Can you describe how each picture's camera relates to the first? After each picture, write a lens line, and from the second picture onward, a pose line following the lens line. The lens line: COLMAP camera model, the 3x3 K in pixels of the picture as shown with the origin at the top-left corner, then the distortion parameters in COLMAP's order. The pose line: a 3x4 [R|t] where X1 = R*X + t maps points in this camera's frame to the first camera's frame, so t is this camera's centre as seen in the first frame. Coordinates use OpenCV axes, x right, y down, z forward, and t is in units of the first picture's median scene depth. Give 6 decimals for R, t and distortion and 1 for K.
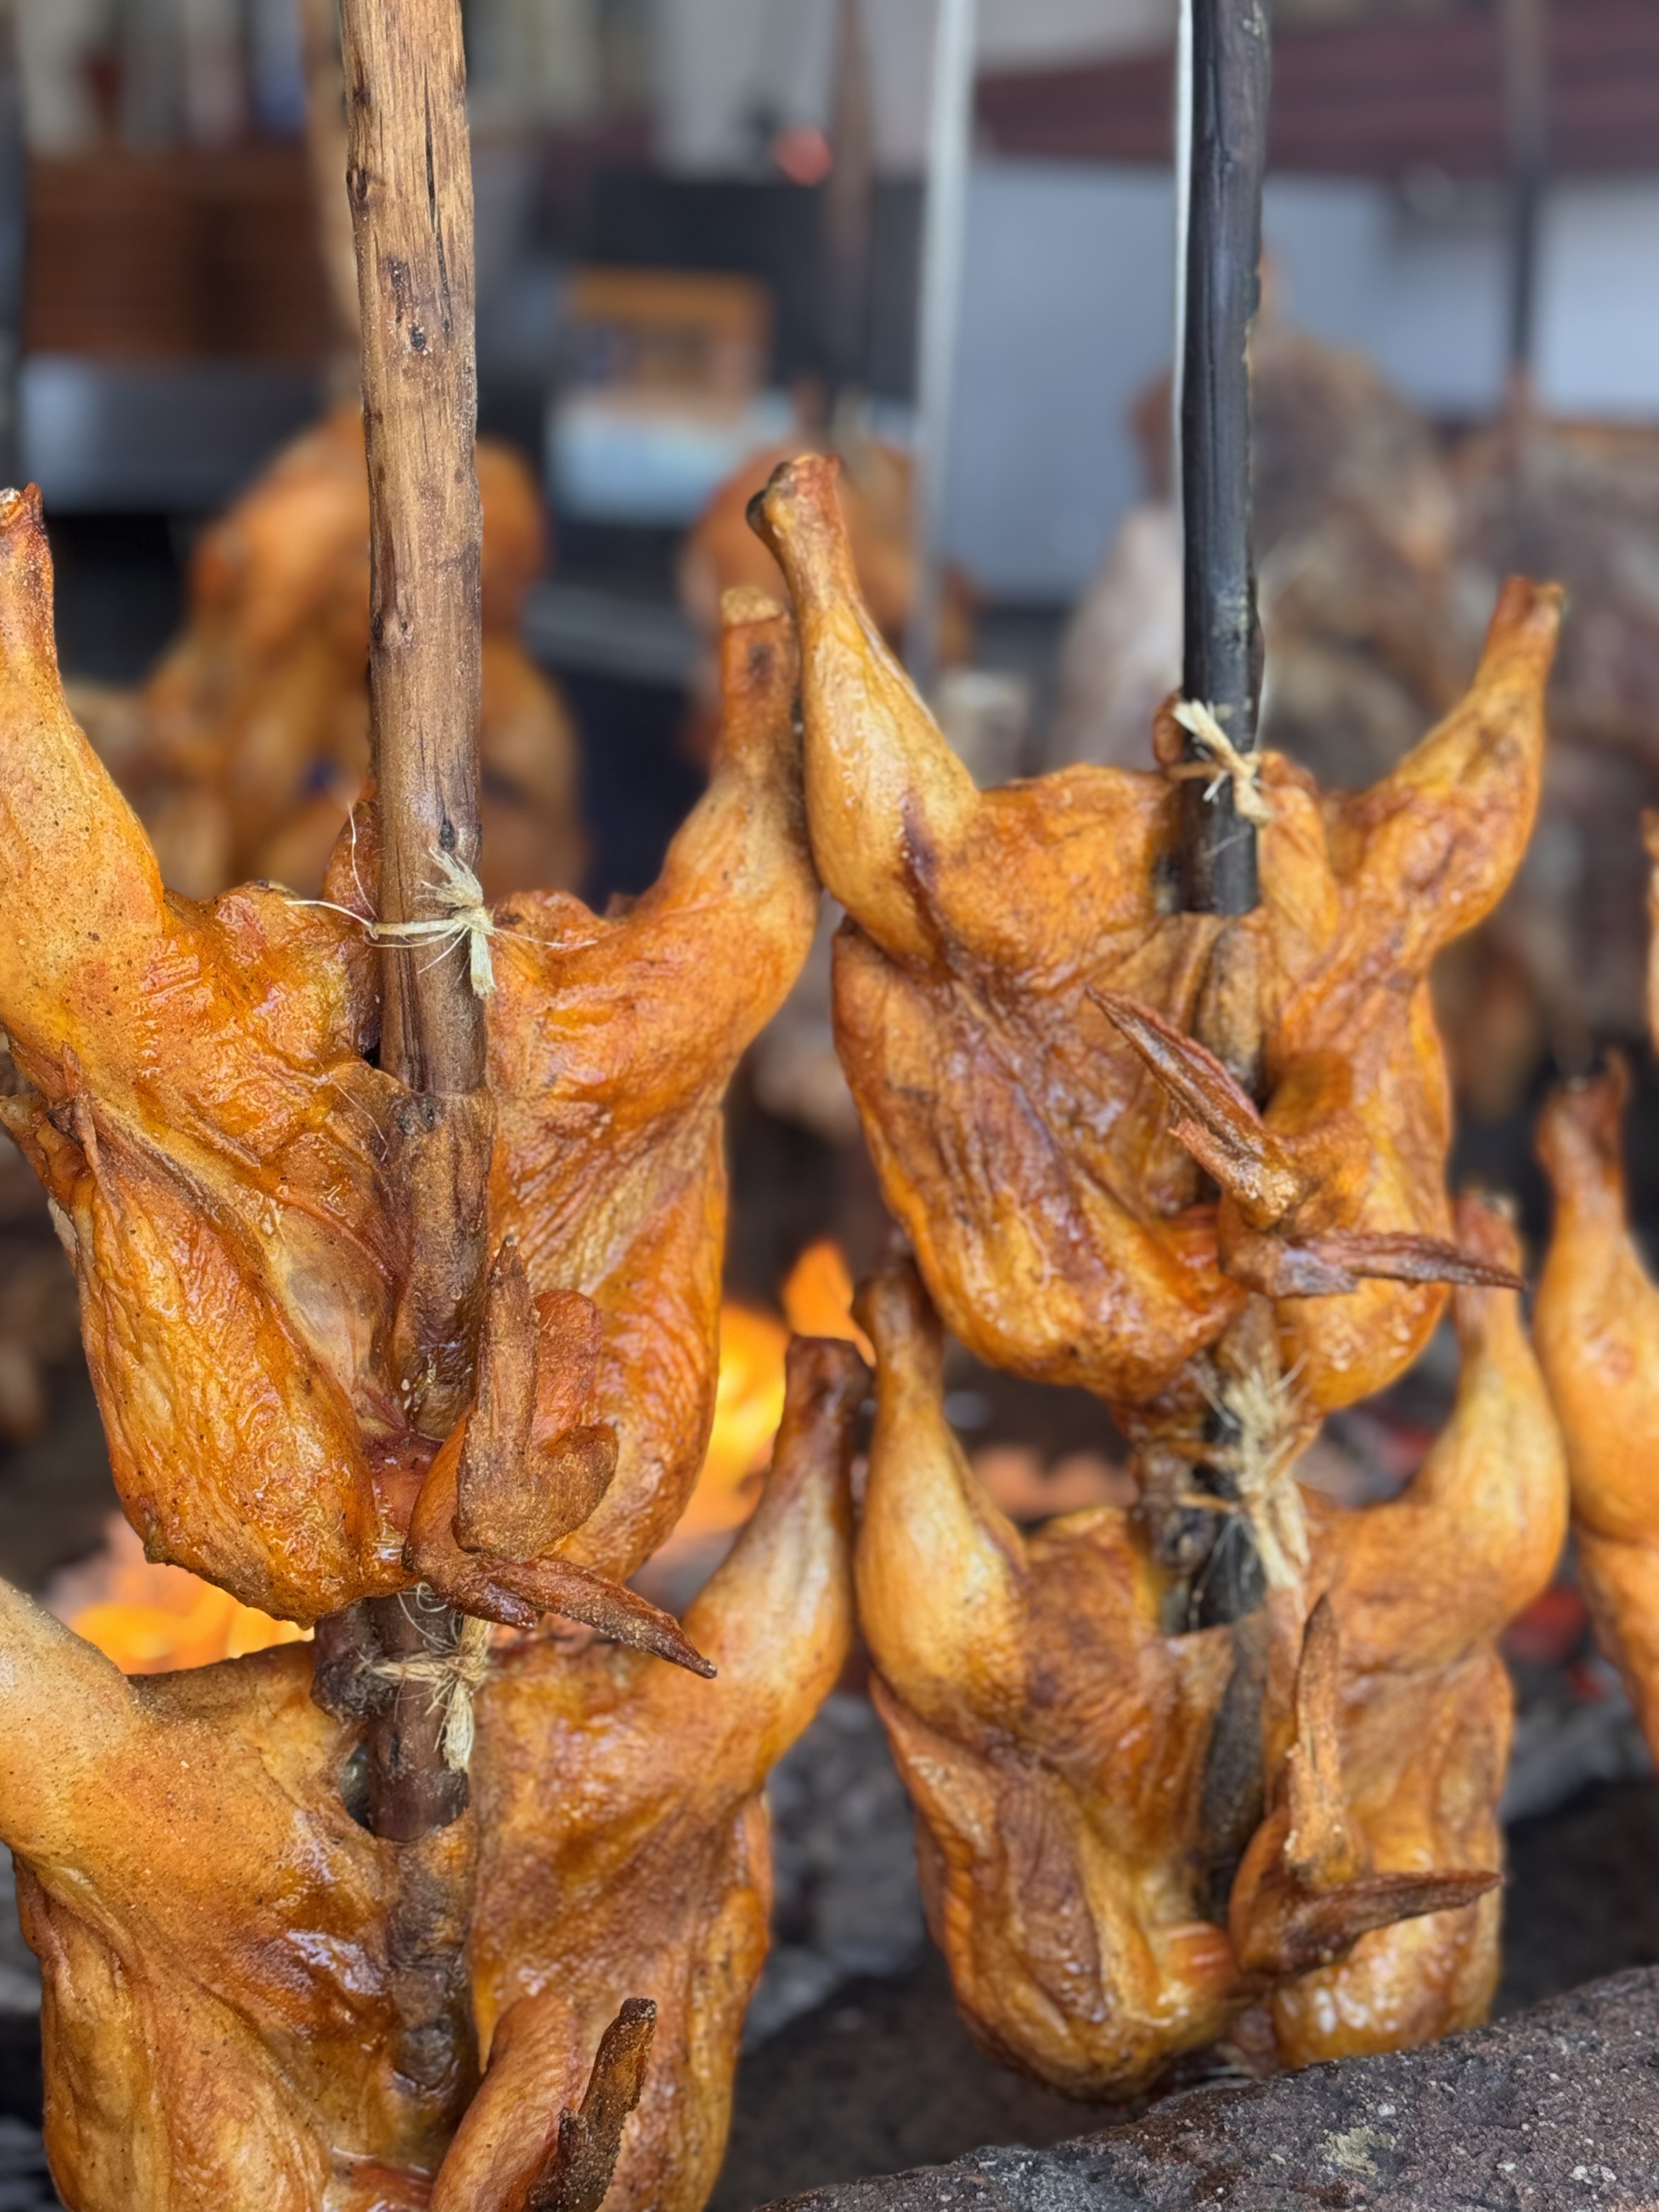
lens RADIAL K [[4050.5, 0, 829.5], [0, 4050.5, 1106.0], [0, 0, 1]] dist [0.126026, 0.075895]
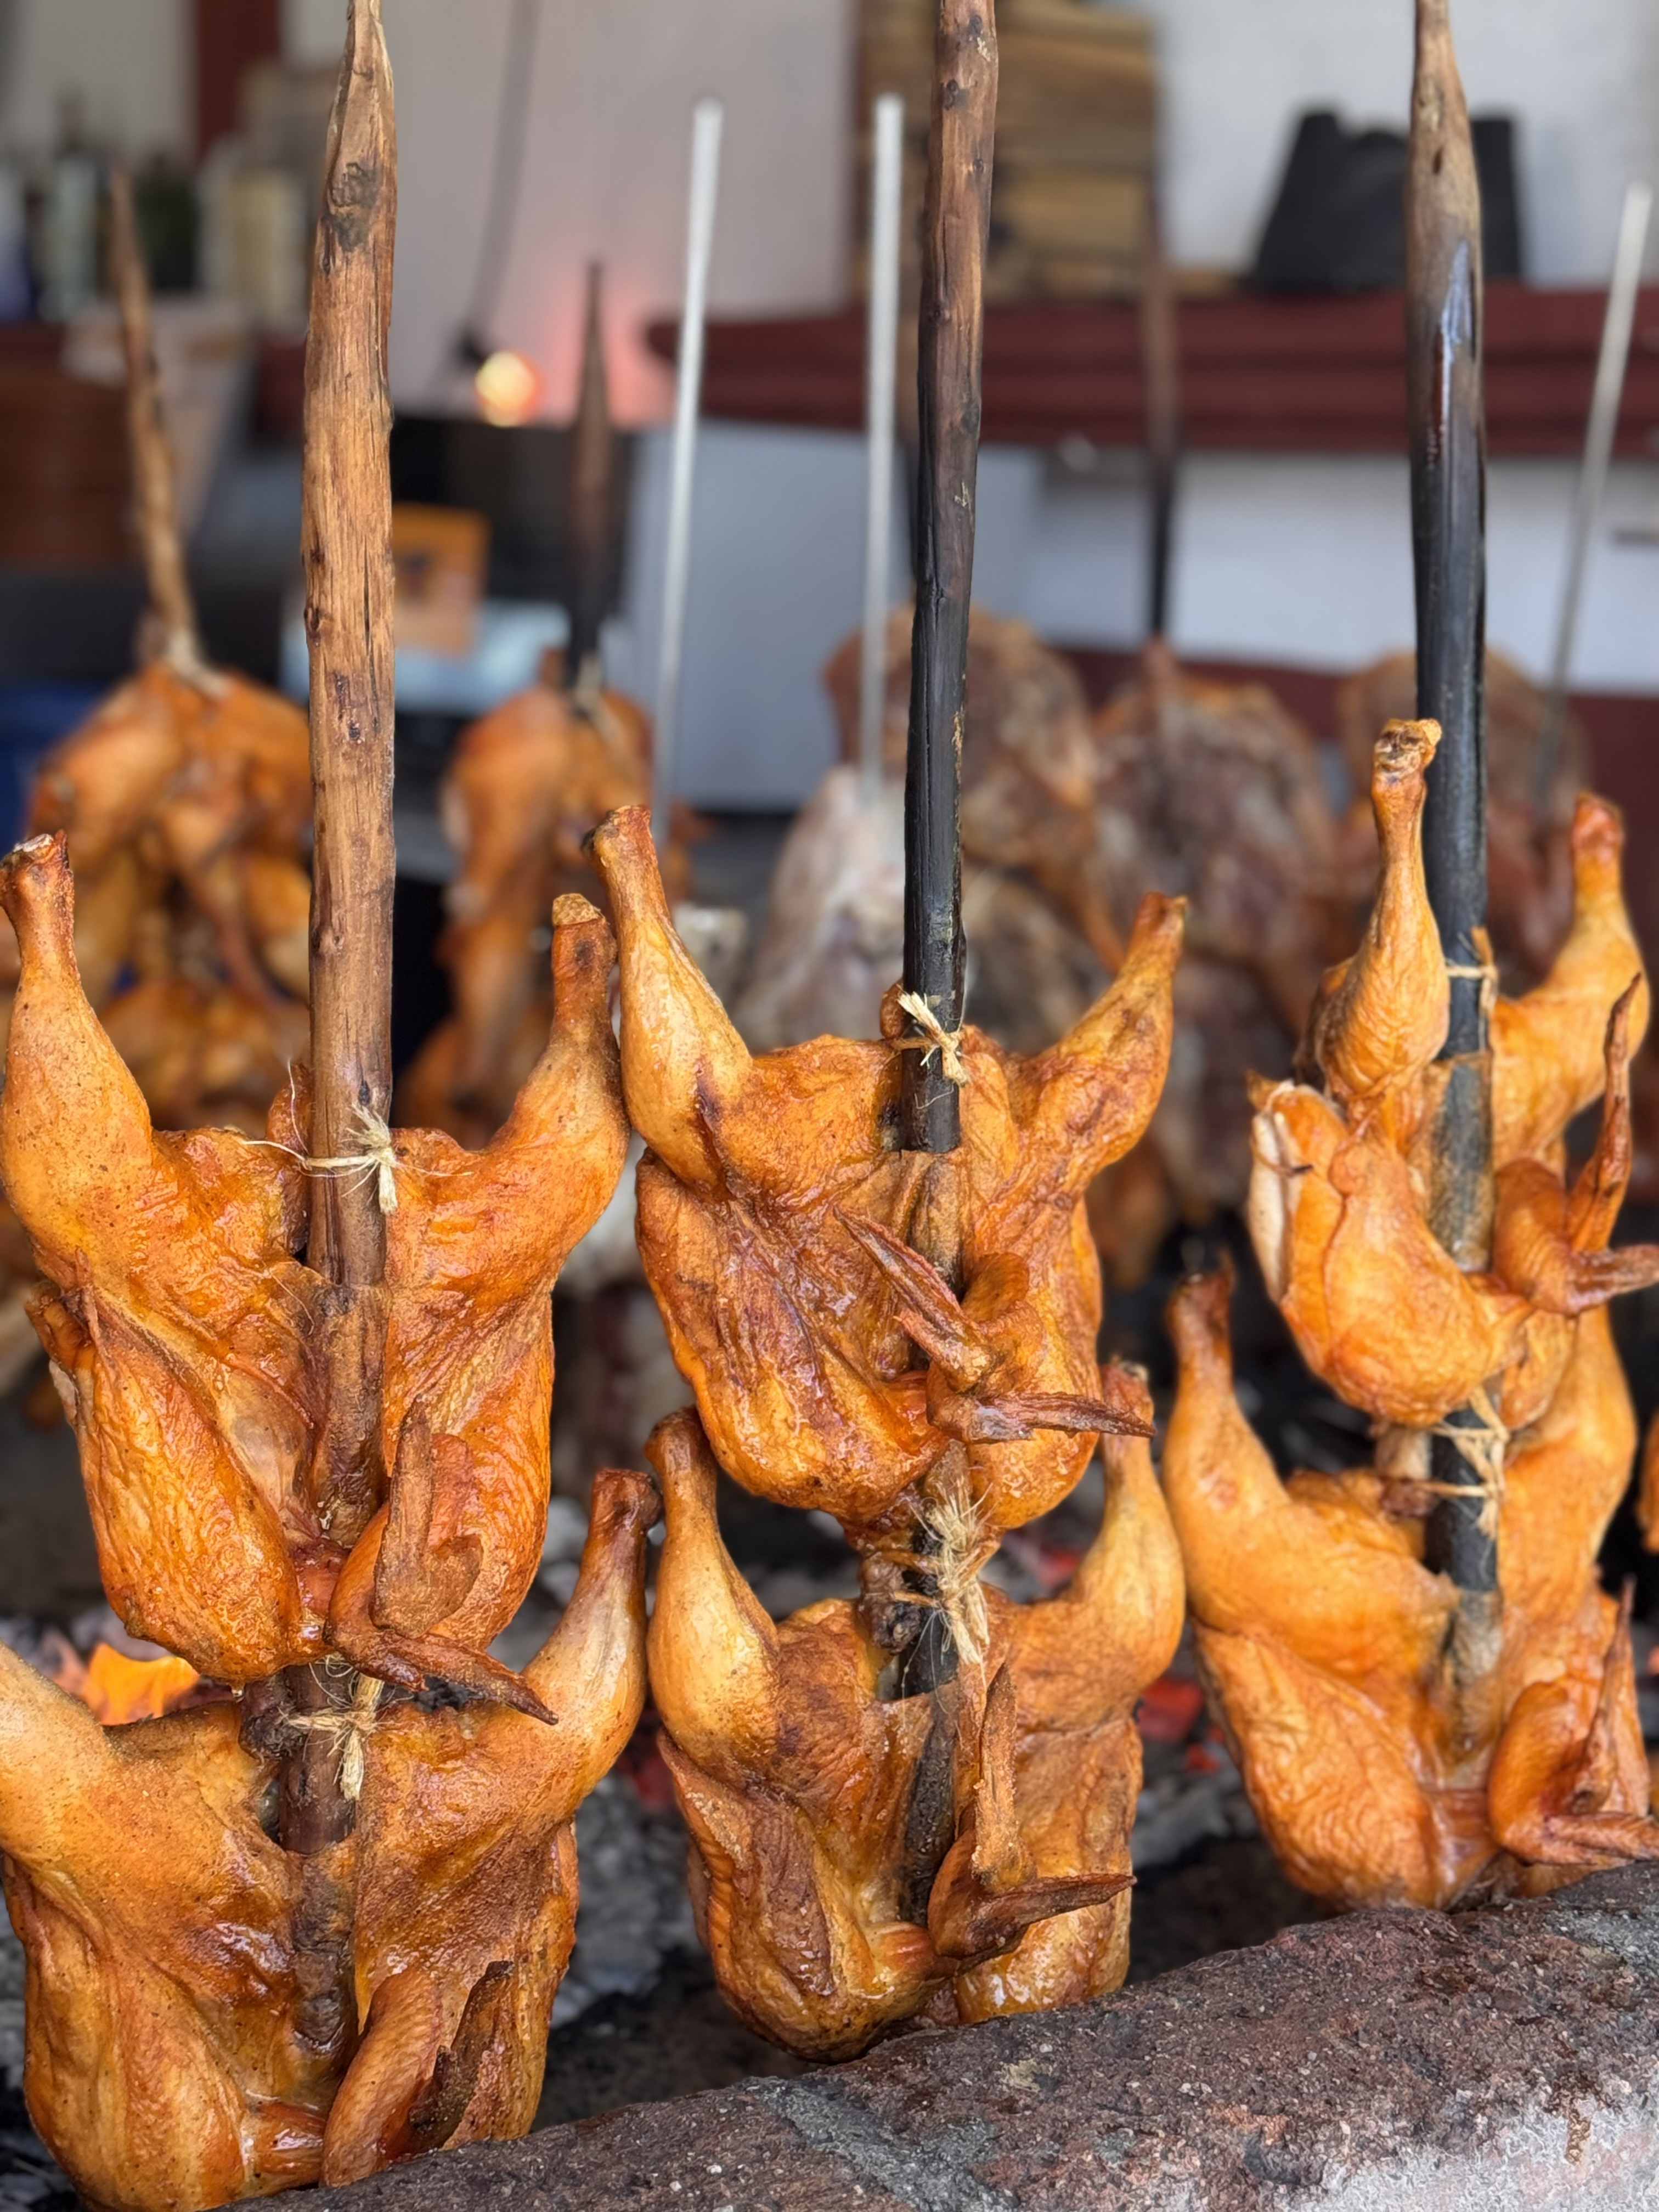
lens RADIAL K [[4050.5, 0, 829.5], [0, 4050.5, 1106.0], [0, 0, 1]] dist [0.126026, 0.075895]
pose [[0.996042, 0.014575, 0.087679, -0.054422], [-0.011734, 0.999392, -0.032827, -0.018894], [-0.088104, 0.031668, 0.995608, -0.324699]]
